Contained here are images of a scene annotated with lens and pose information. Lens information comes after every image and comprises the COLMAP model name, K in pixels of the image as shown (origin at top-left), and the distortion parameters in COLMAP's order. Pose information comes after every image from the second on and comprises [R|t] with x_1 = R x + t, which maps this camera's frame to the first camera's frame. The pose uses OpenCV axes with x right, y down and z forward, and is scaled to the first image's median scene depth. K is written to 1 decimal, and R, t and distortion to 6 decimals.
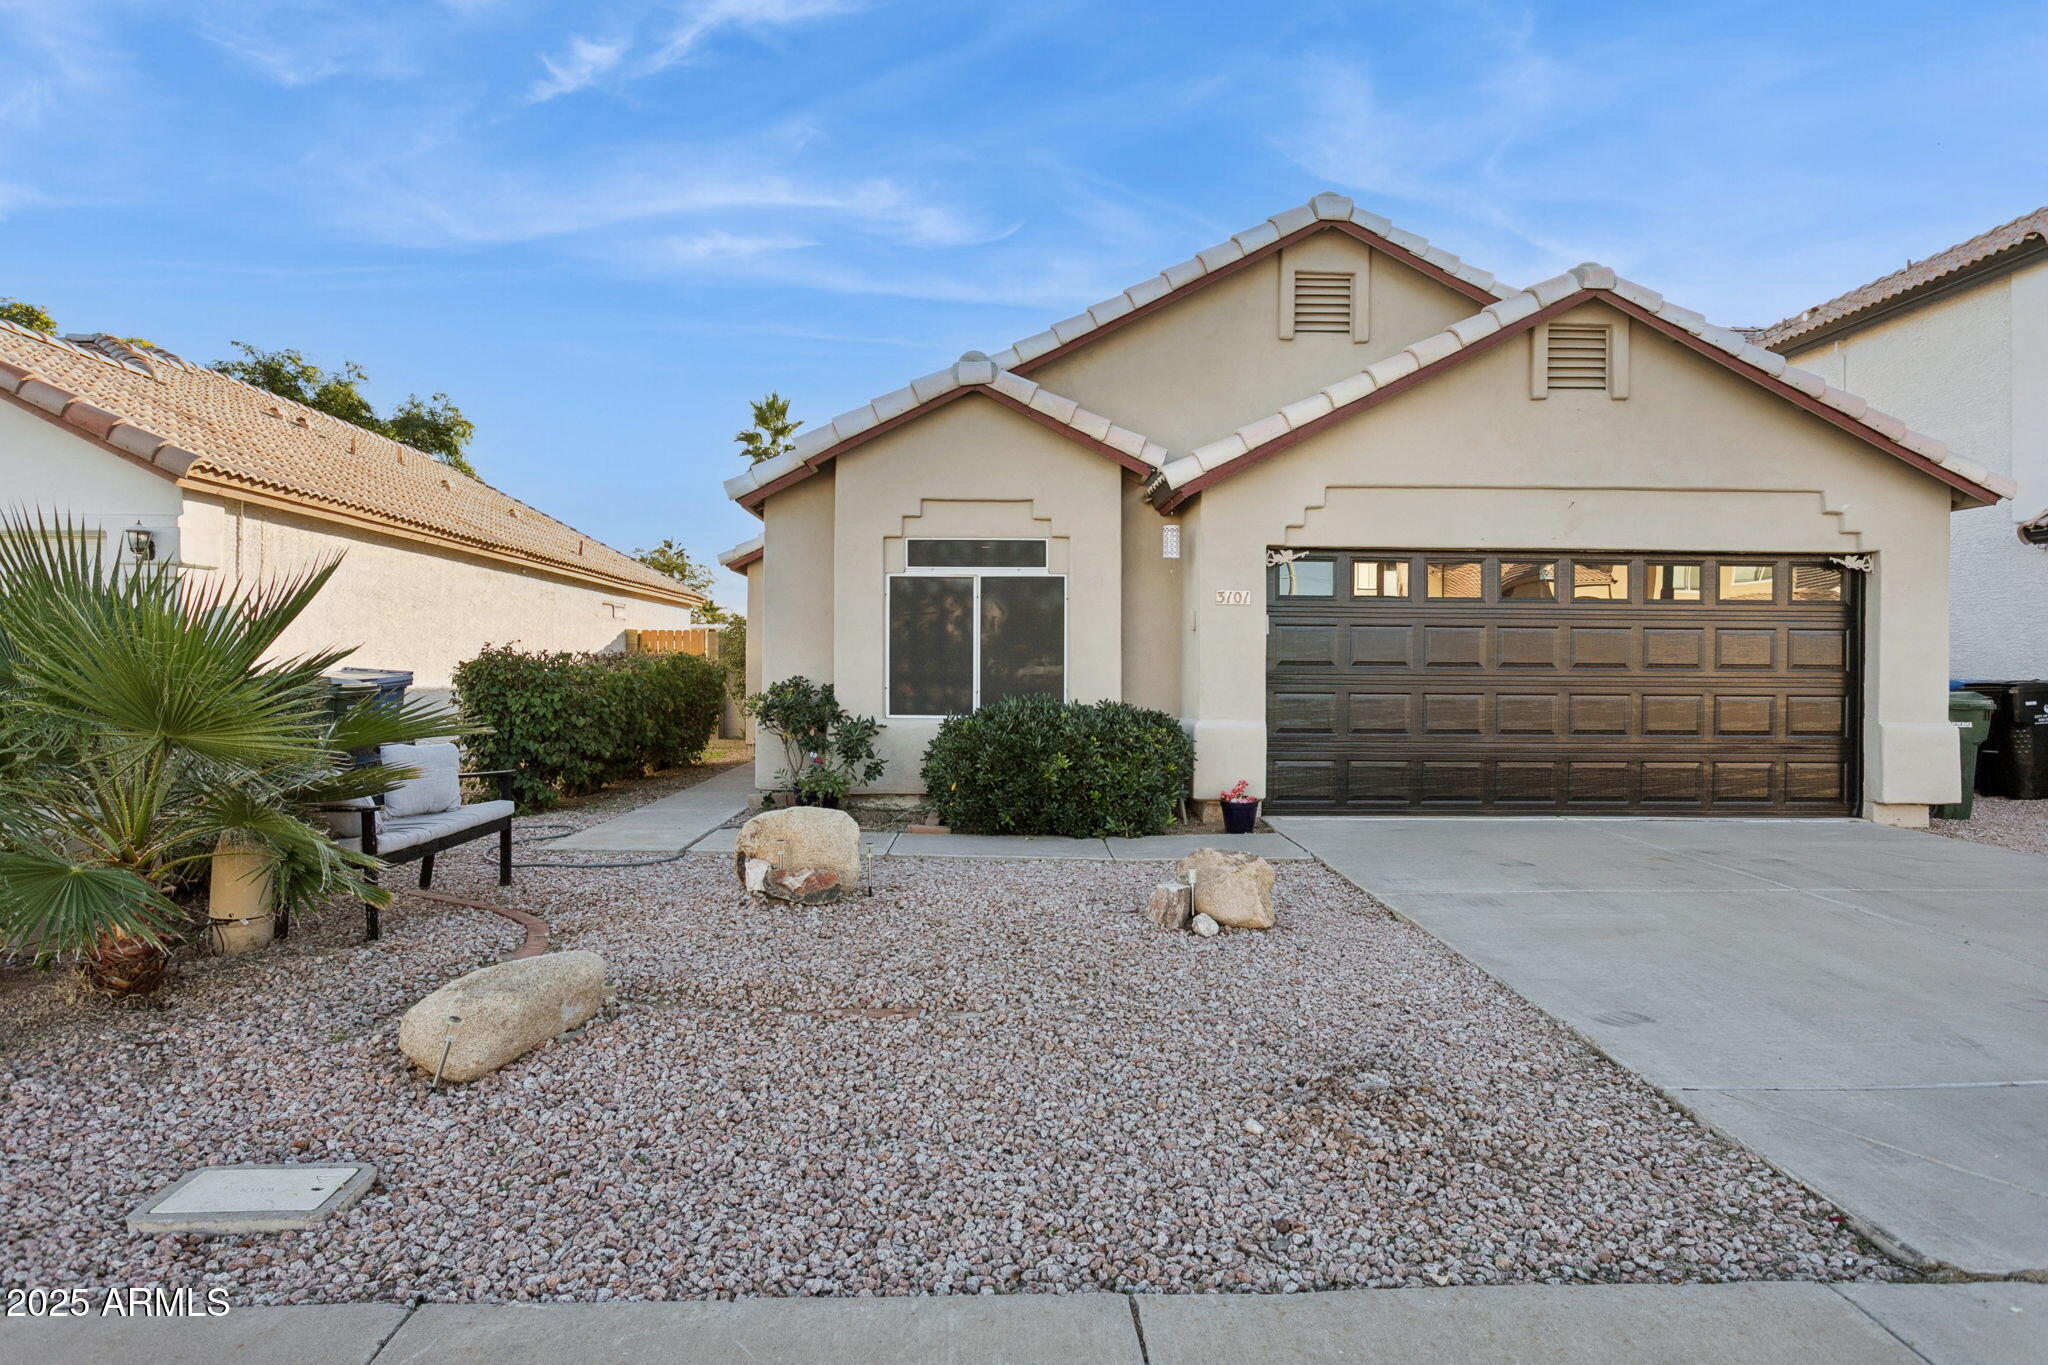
lens RADIAL K [[941.0, 0, 1024.0], [0, 941.0, 682.5], [0, 0, 1]] dist [-0.002323, -0.000436]
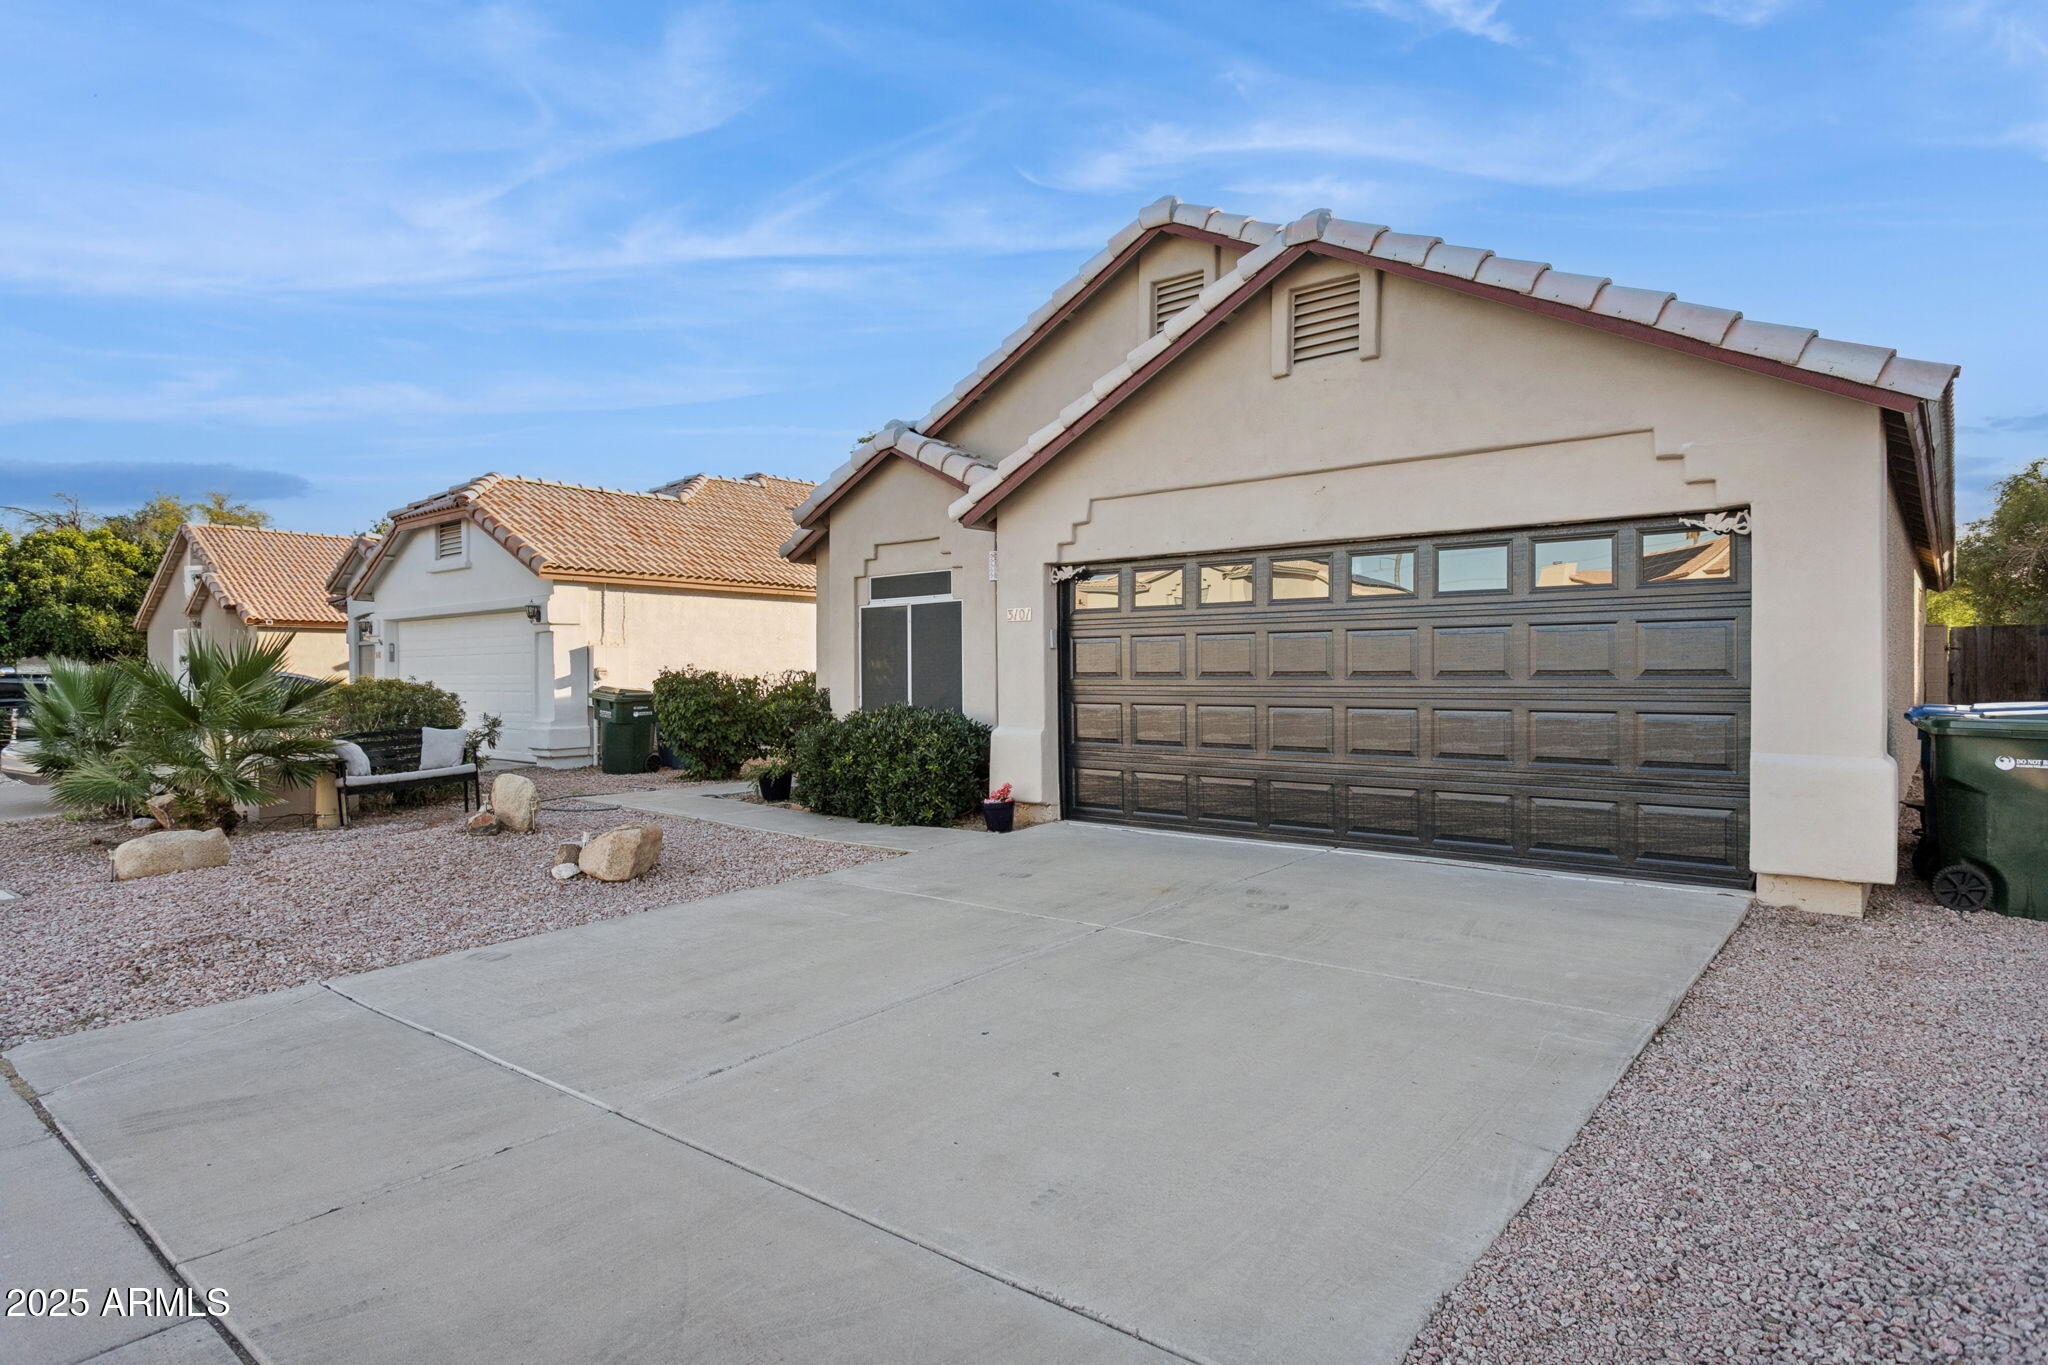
lens RADIAL K [[1120.1, 0, 1024.0], [0, 1120.1, 682.5], [0, 0, 1]] dist [0.002979, 0.000440]
pose [[0.746976, -0.005308, -0.664830, 1.050550], [-0.006290, 0.999867, -0.015049, 0.007133], [0.664821, 0.015423, 0.746843, 0.034569]]
